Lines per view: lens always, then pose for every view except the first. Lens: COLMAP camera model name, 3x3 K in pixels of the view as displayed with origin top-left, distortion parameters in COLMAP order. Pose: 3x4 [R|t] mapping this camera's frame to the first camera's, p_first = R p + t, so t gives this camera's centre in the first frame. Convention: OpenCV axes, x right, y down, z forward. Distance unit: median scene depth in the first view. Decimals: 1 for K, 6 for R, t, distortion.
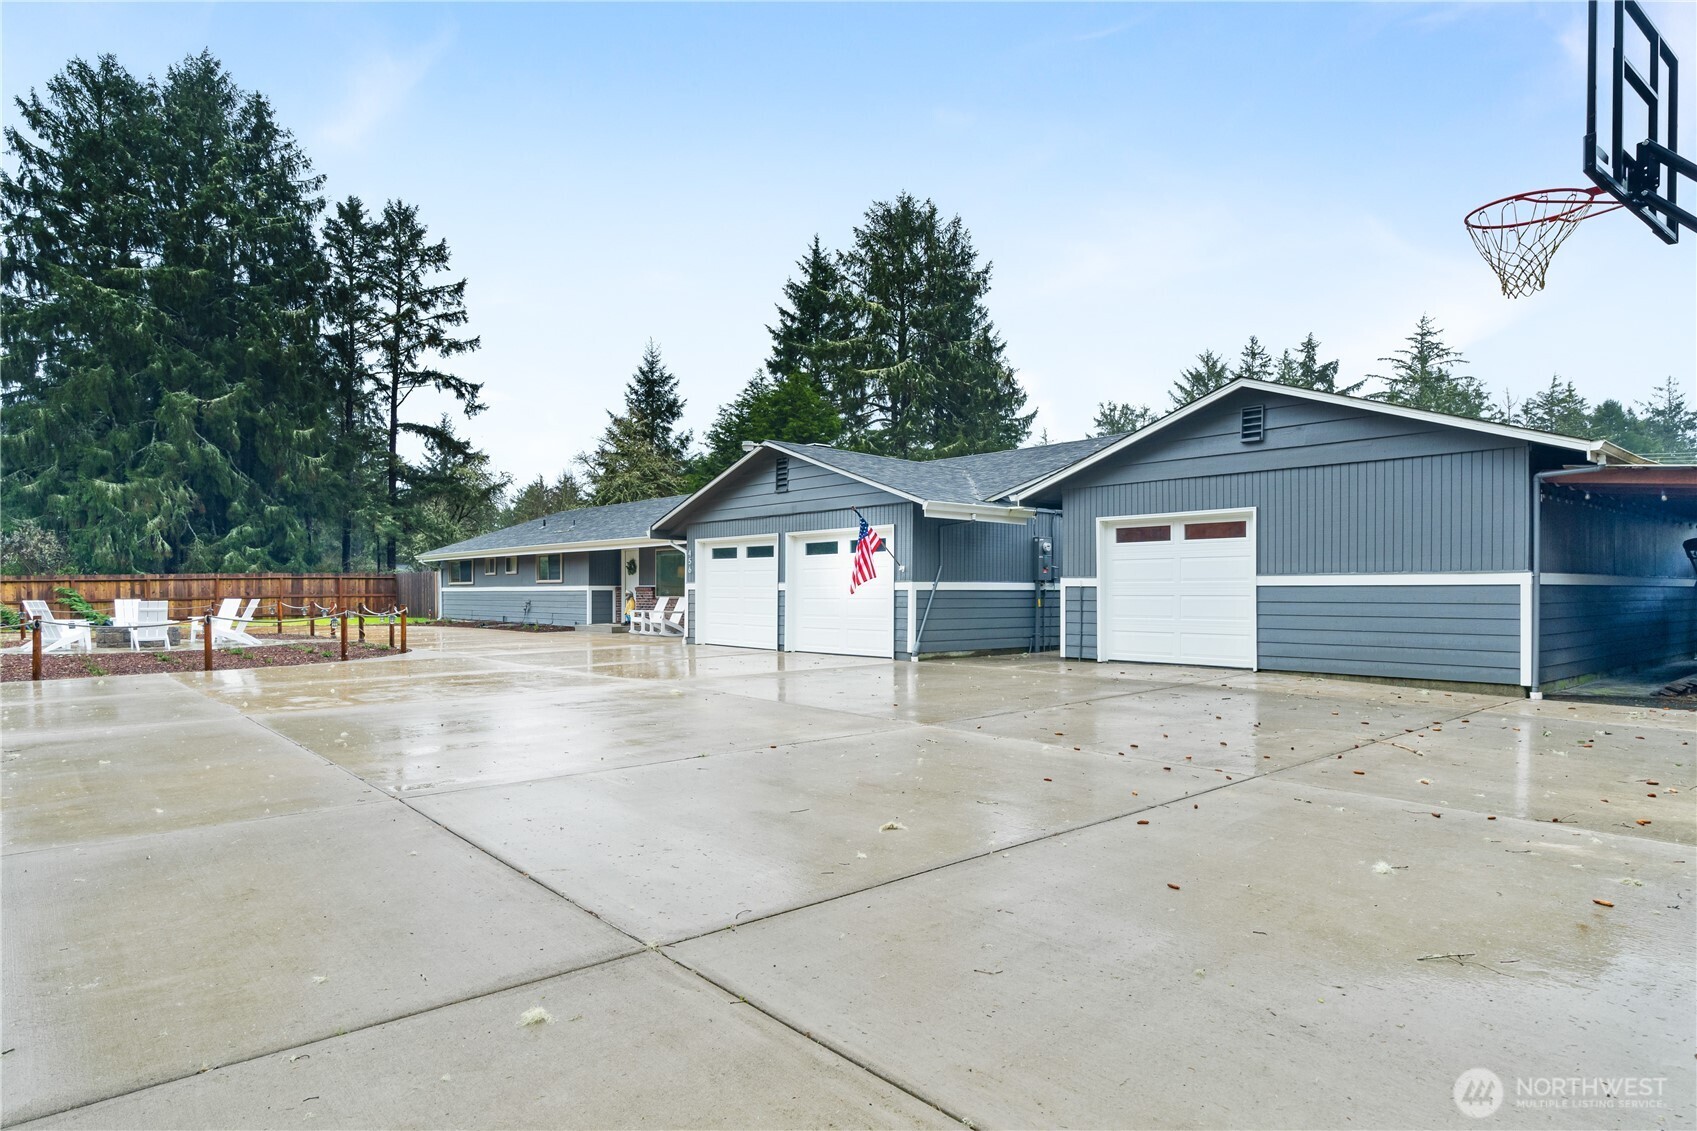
lens RADIAL K [[958.0, 0, 846.7], [0, 958.0, 579.5], [0, 0, 1]] dist [-0.008286, -0.001366]
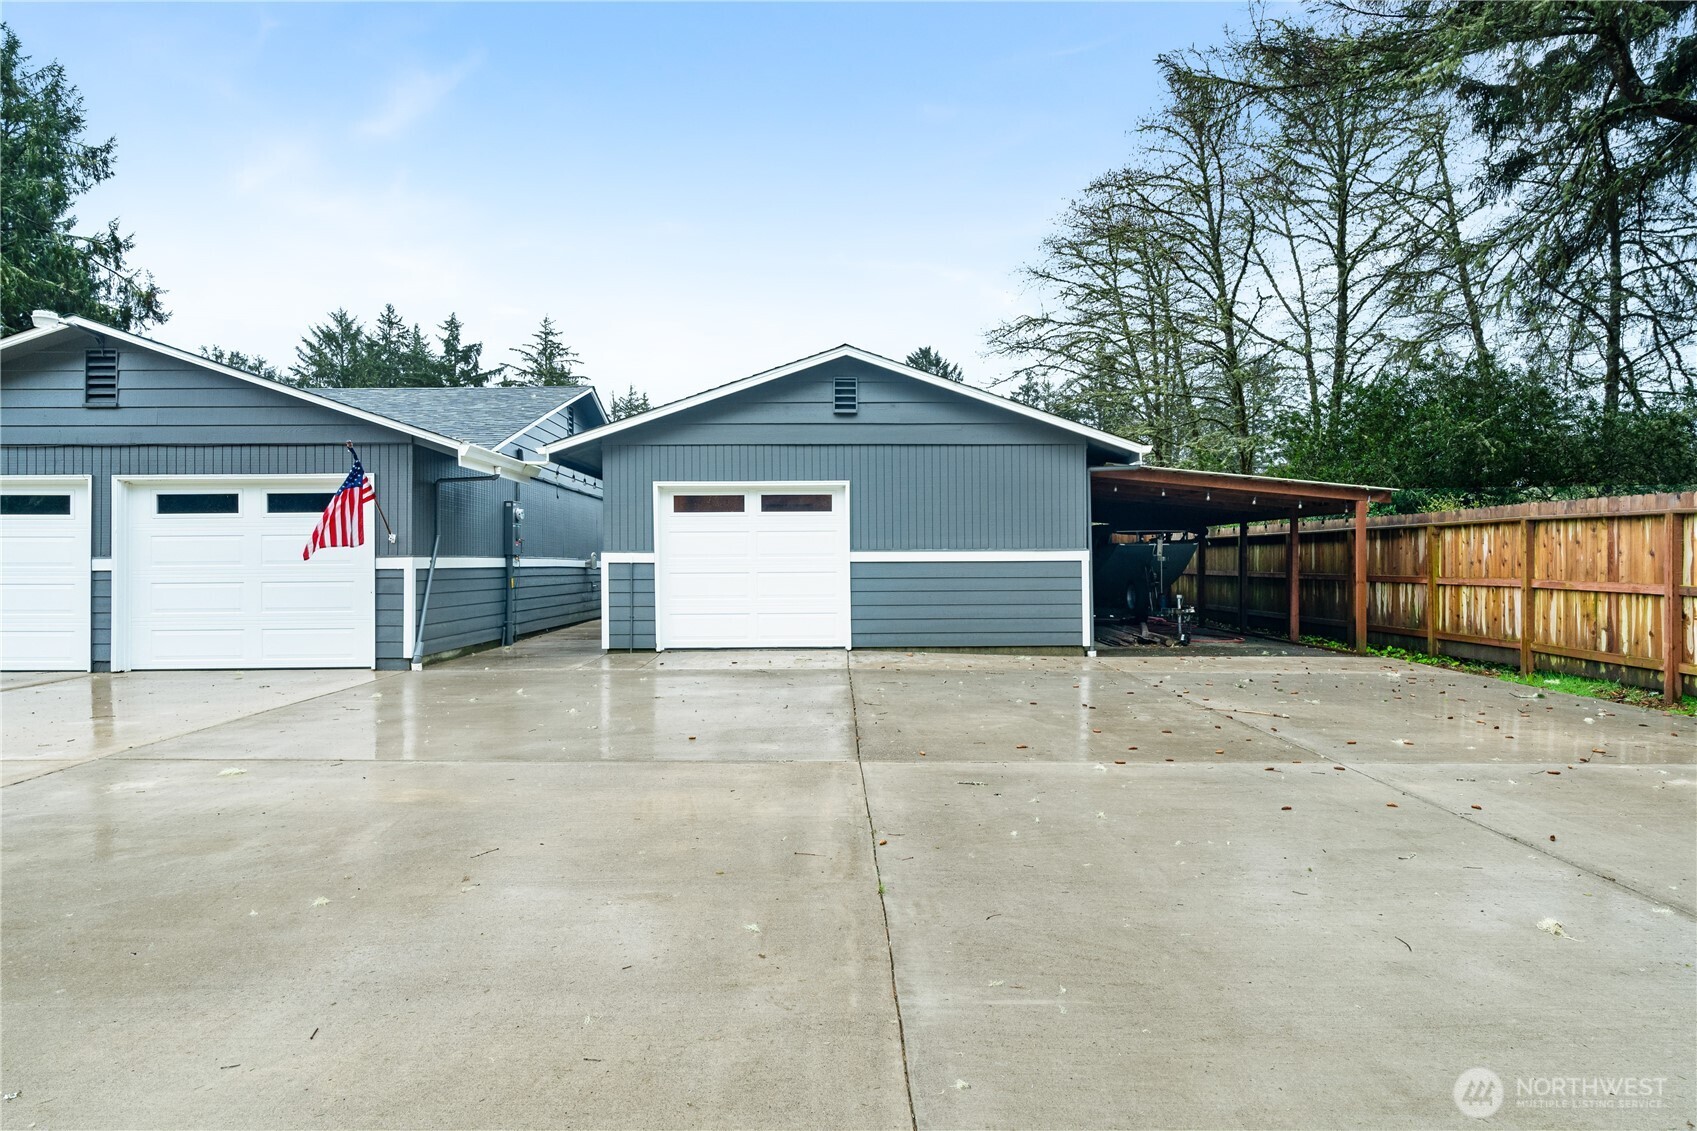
lens RADIAL K [[958.0, 0, 849.7], [0, 958.0, 560.5], [0, 0, 1]] dist [-0.008286, -0.001366]
pose [[0.649919, -0.000541, 0.760003, -0.277491], [-0.004327, 0.999981, 0.004412, 0.000584], [-0.759991, -0.006157, 0.649904, 0.325416]]
